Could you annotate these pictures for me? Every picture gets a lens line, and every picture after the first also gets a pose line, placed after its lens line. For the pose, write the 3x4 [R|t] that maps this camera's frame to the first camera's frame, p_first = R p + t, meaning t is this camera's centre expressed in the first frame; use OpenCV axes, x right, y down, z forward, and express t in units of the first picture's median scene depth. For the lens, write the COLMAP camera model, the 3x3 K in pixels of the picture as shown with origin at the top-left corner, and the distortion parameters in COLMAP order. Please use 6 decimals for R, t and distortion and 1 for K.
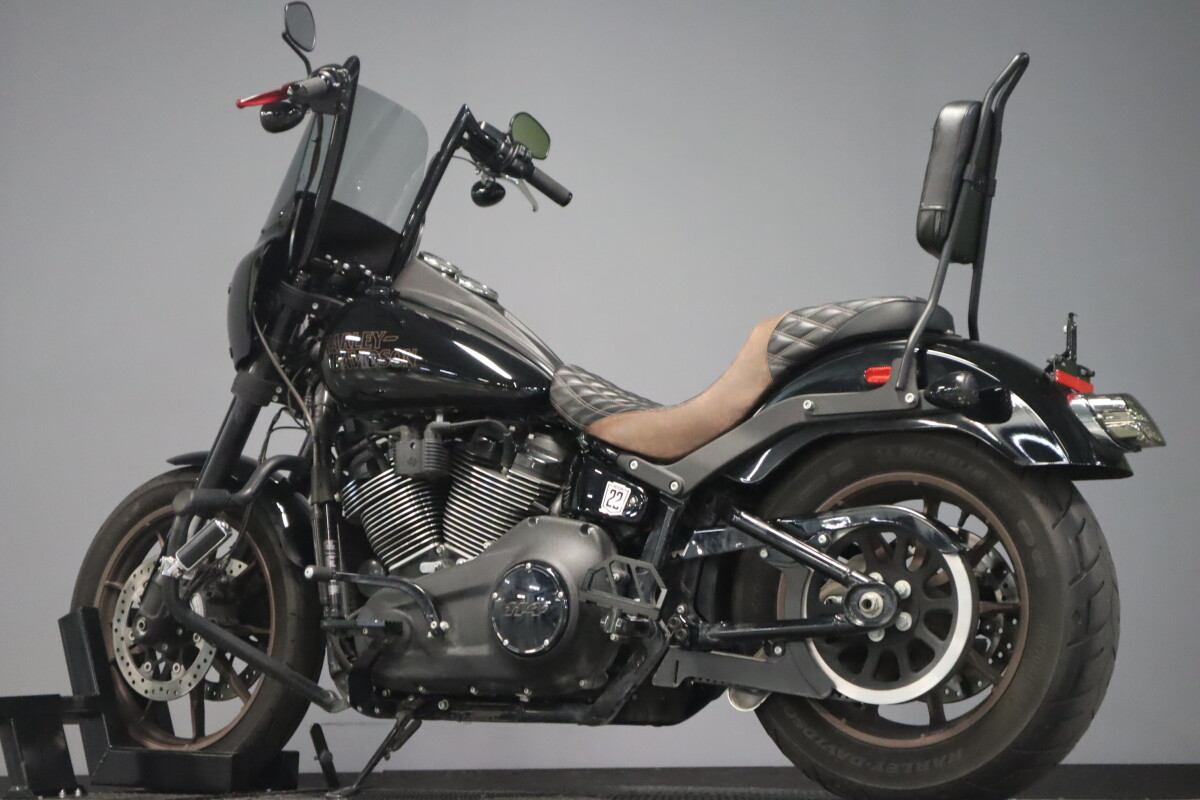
lens RADIAL K [[1930.3, 0, 599.6], [0, 1930.3, 404.7], [0, 0, 1]] dist [-0.062025, 0.000000]
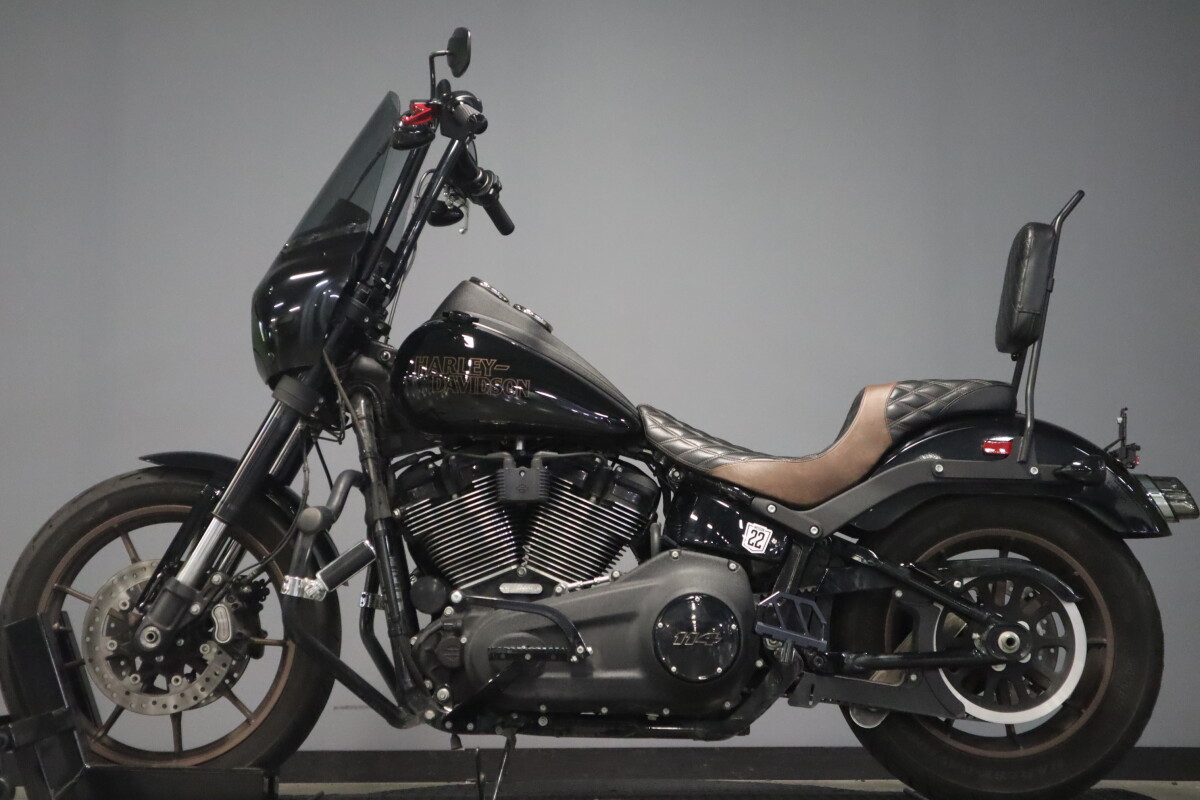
lens RADIAL K [[1750.1, 0, 601.4], [0, 1750.1, 397.4], [0, 0, 1]] dist [0.012726, 0.000000]
pose [[0.853579, 0.065756, 0.516796, -0.596960], [-0.082777, 0.996519, 0.009927, -0.035123], [-0.514344, -0.051253, 0.856051, 0.183808]]
